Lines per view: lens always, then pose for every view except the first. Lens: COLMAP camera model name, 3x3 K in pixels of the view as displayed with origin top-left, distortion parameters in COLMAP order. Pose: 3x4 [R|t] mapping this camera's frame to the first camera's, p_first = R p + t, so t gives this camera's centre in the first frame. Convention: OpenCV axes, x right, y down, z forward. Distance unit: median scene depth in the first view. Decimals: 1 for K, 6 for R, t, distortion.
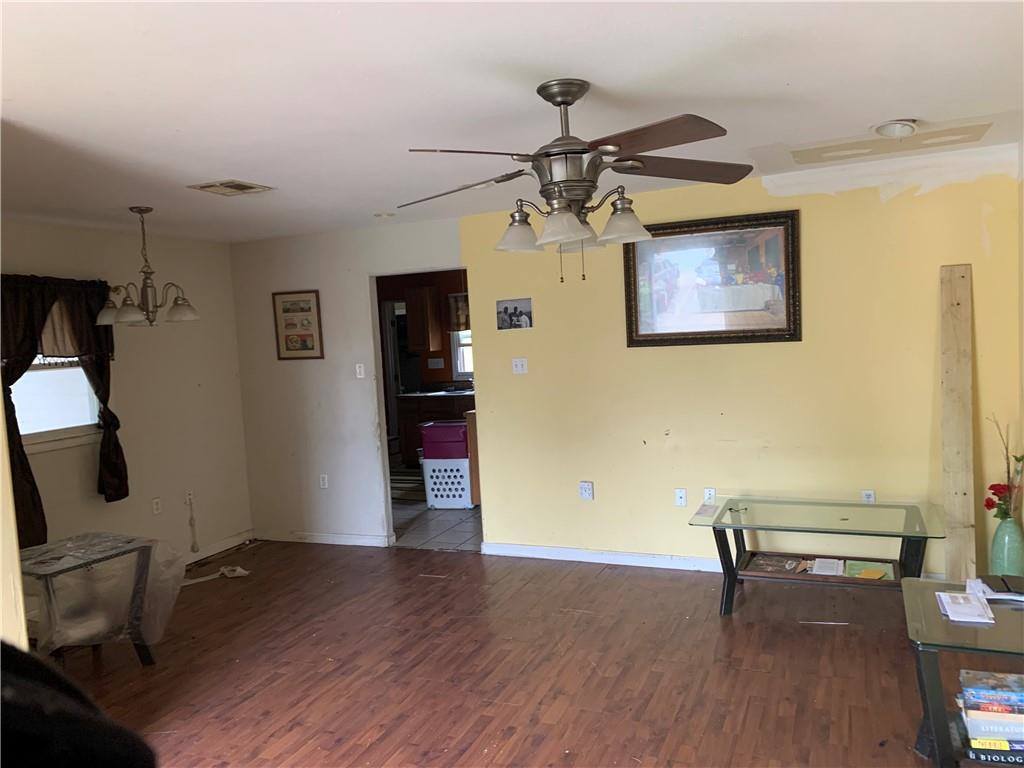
lens RADIAL K [[782.6, 0, 502.3], [0, 782.6, 383.7], [0, 0, 1]] dist [0.132047, -0.221206]
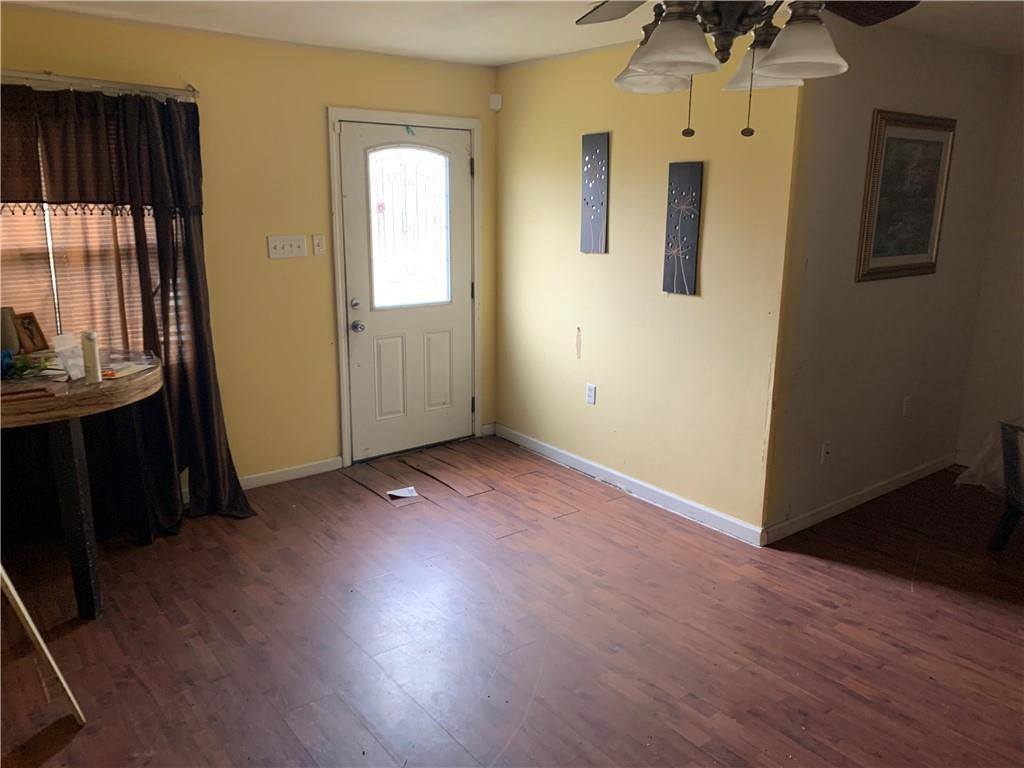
lens RADIAL K [[782.6, 0, 502.3], [0, 782.6, 383.7], [0, 0, 1]] dist [0.132047, -0.221206]
pose [[-0.475635, 0.261858, -0.839763, 0.404548], [-0.044619, 0.946252, 0.320336, -0.073818], [0.878510, 0.189833, -0.438387, 0.615601]]
